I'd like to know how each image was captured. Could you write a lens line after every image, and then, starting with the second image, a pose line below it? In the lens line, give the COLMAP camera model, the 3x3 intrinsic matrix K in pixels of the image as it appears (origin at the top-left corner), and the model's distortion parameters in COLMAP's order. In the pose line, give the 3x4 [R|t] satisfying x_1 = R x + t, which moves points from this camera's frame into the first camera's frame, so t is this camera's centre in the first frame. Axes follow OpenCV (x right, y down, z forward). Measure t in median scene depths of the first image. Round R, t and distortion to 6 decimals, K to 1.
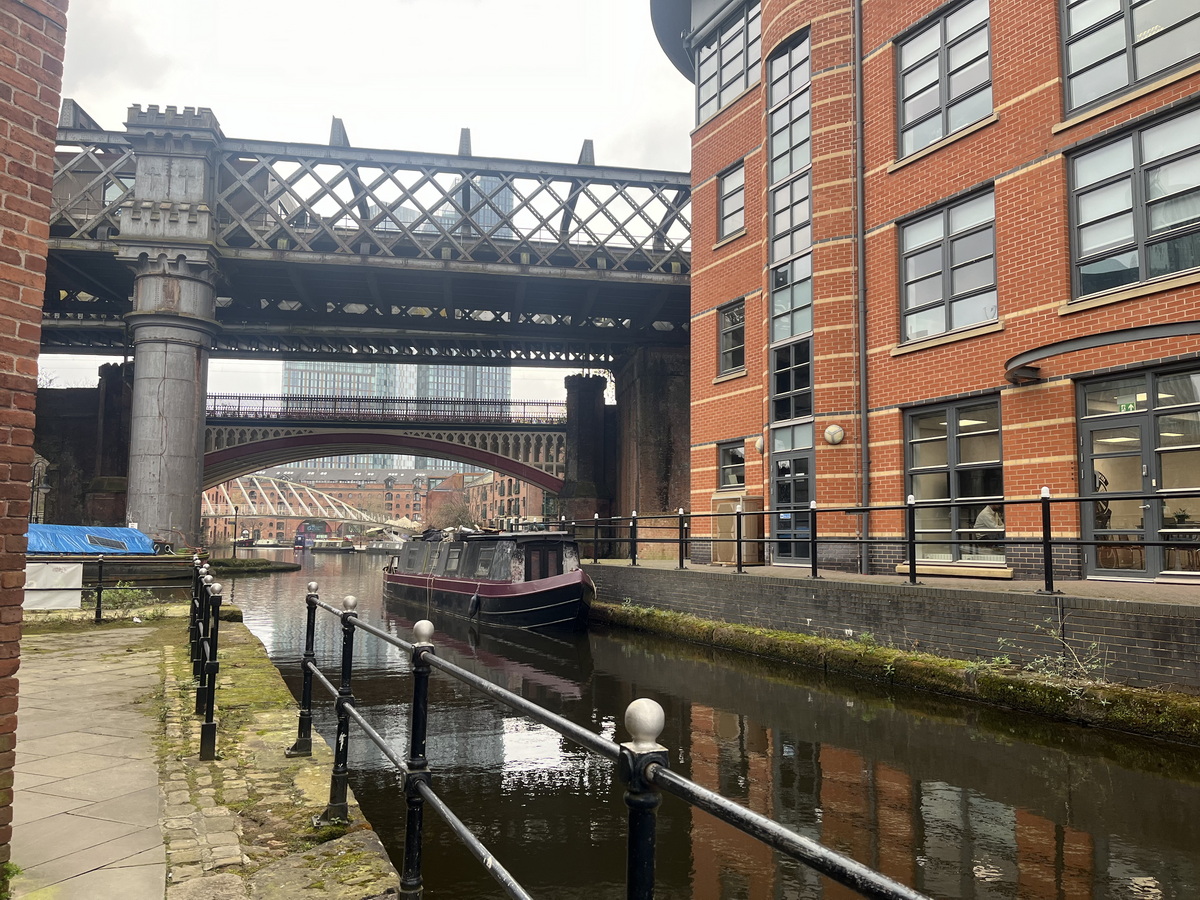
lens RADIAL K [[892.5, 0, 594.4], [0, 892.5, 458.0], [0, 0, 1]] dist [0.074369, -0.088850]
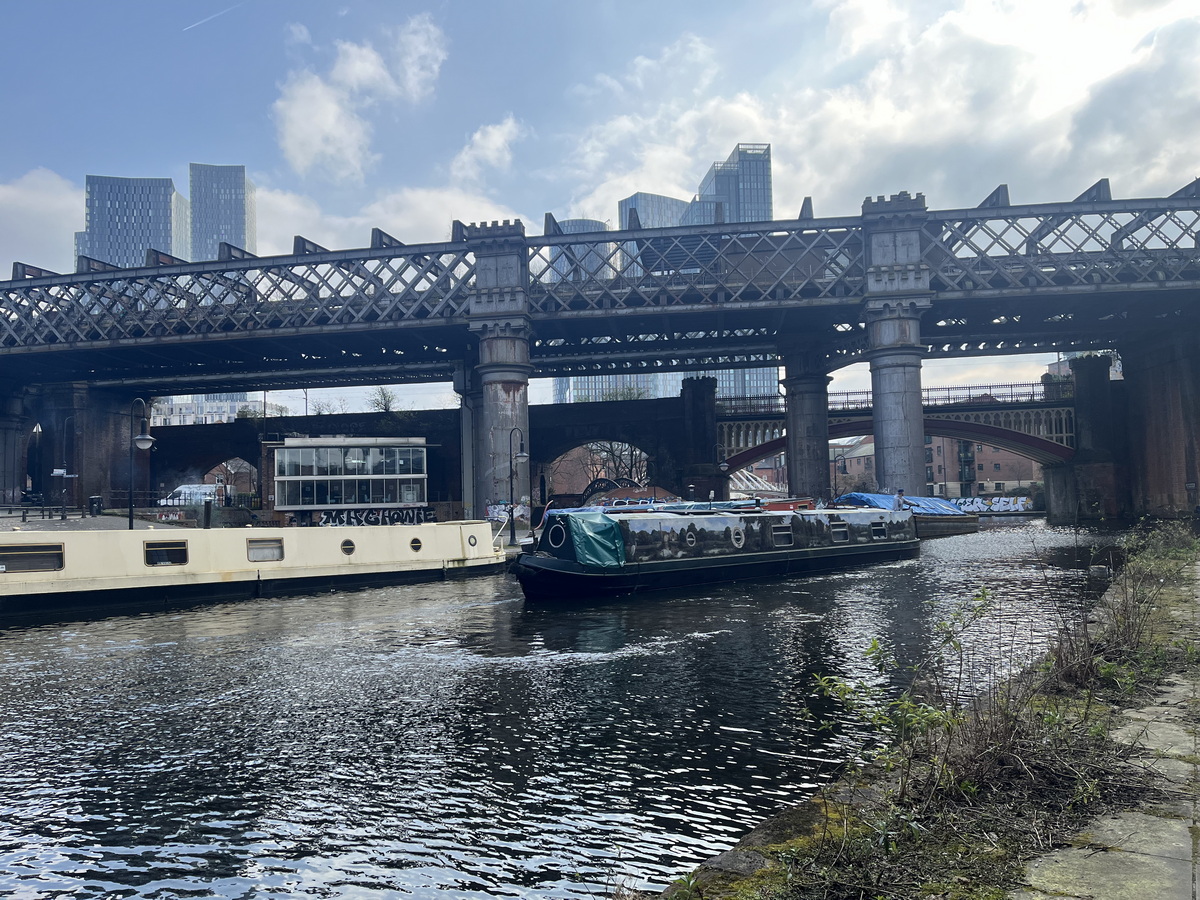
lens RADIAL K [[892.5, 0, 594.4], [0, 892.5, 458.0], [0, 0, 1]] dist [0.074369, -0.088850]
pose [[0.972625, -0.048933, -0.227168, -0.590638], [0.056604, 0.998021, 0.027374, -0.048002], [0.225379, -0.039483, 0.973471, -0.442109]]
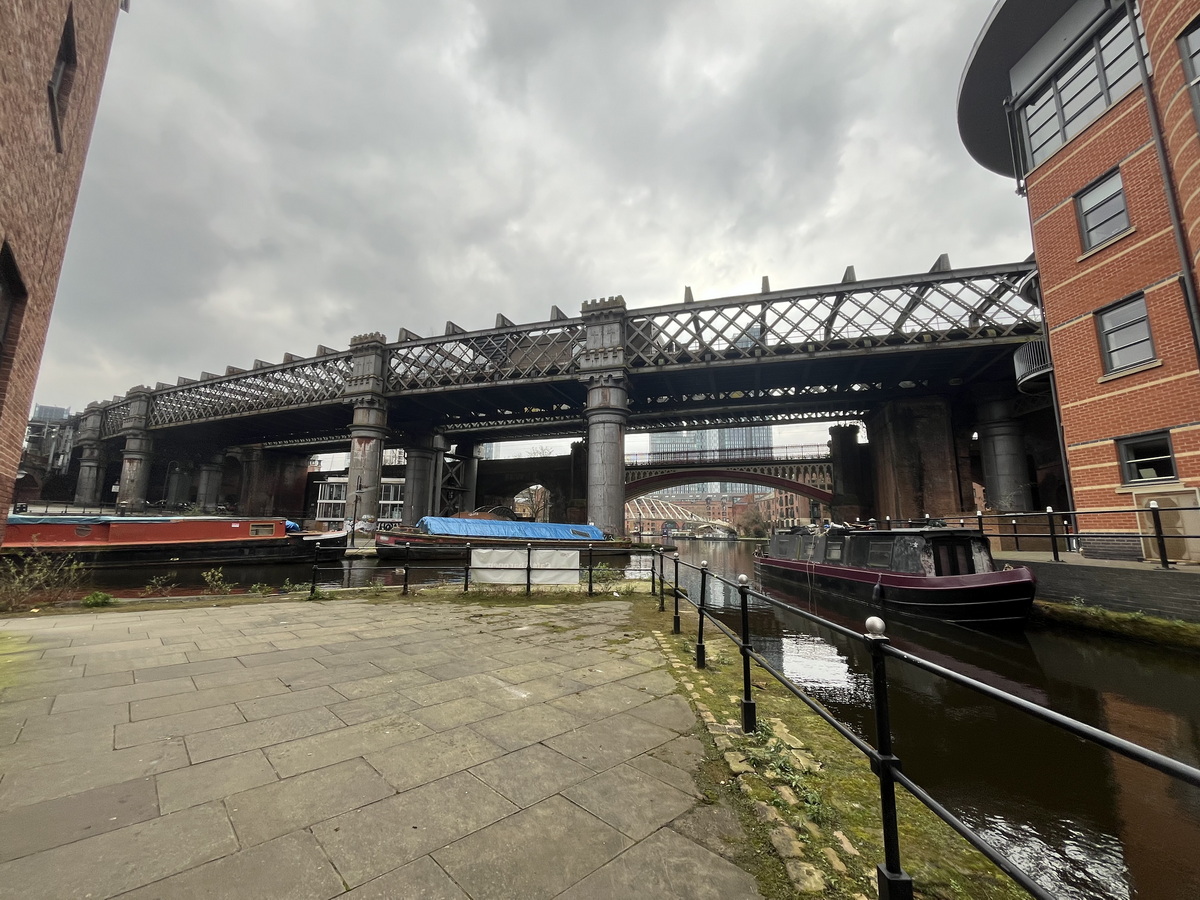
lens RADIAL K [[477.3, 0, 598.3], [0, 477.3, 448.6], [0, 0, 1]] dist [0.000321, -0.000139]
pose [[0.903962, -0.071299, -0.421627, -0.076300], [0.036471, 0.995264, -0.090110, 0.009878], [0.426055, 0.066079, 0.902281, 0.119946]]
